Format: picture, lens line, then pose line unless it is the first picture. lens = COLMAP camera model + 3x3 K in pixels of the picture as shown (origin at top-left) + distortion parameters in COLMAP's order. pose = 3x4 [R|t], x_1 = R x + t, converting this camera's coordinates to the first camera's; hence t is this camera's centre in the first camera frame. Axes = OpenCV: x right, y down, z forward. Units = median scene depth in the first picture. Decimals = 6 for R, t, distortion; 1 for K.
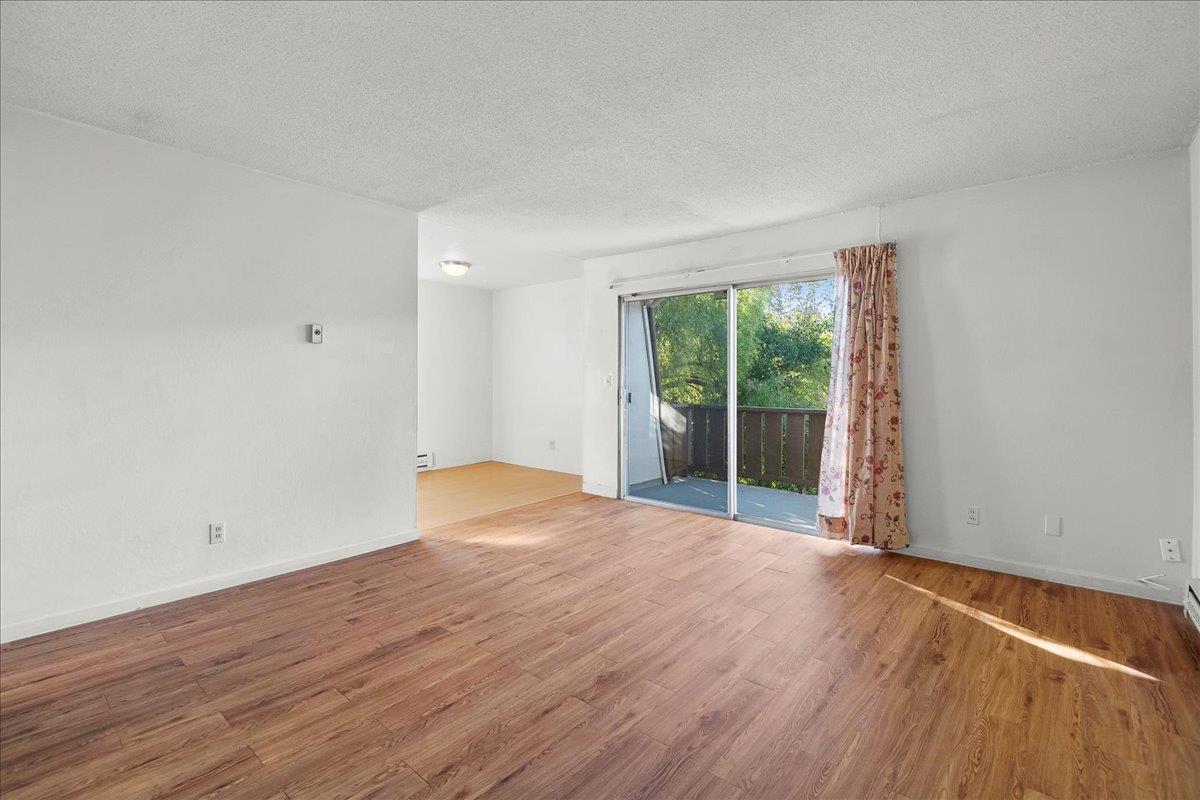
lens RADIAL K [[539.0, 0, 597.0], [0, 539.0, 372.3], [0, 0, 1]] dist [0.031200, -0.015744]
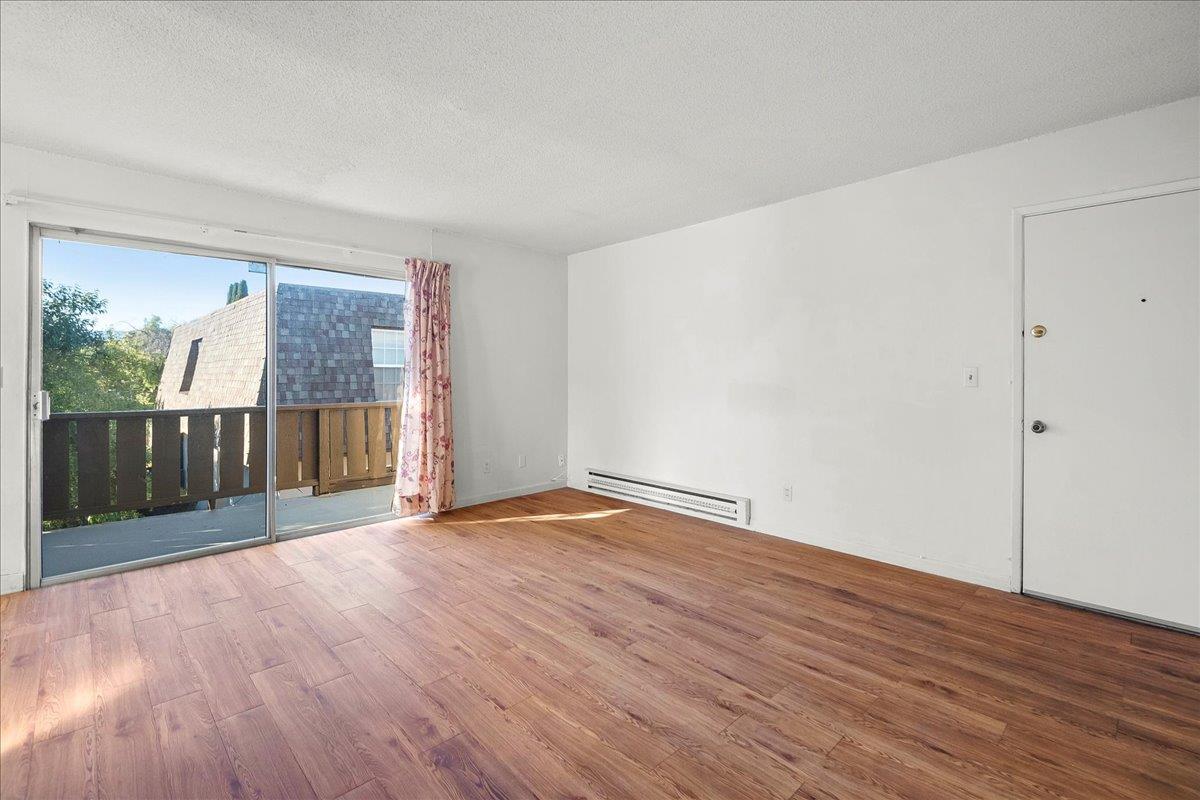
lens RADIAL K [[539.0, 0, 597.0], [0, 539.0, 372.3], [0, 0, 1]] dist [0.031200, -0.015744]
pose [[0.096212, 0.000937, 0.995360, -0.687401], [-0.013658, 0.999907, 0.000379, 0.006256], [-0.995267, -0.013631, 0.096216, 0.548888]]
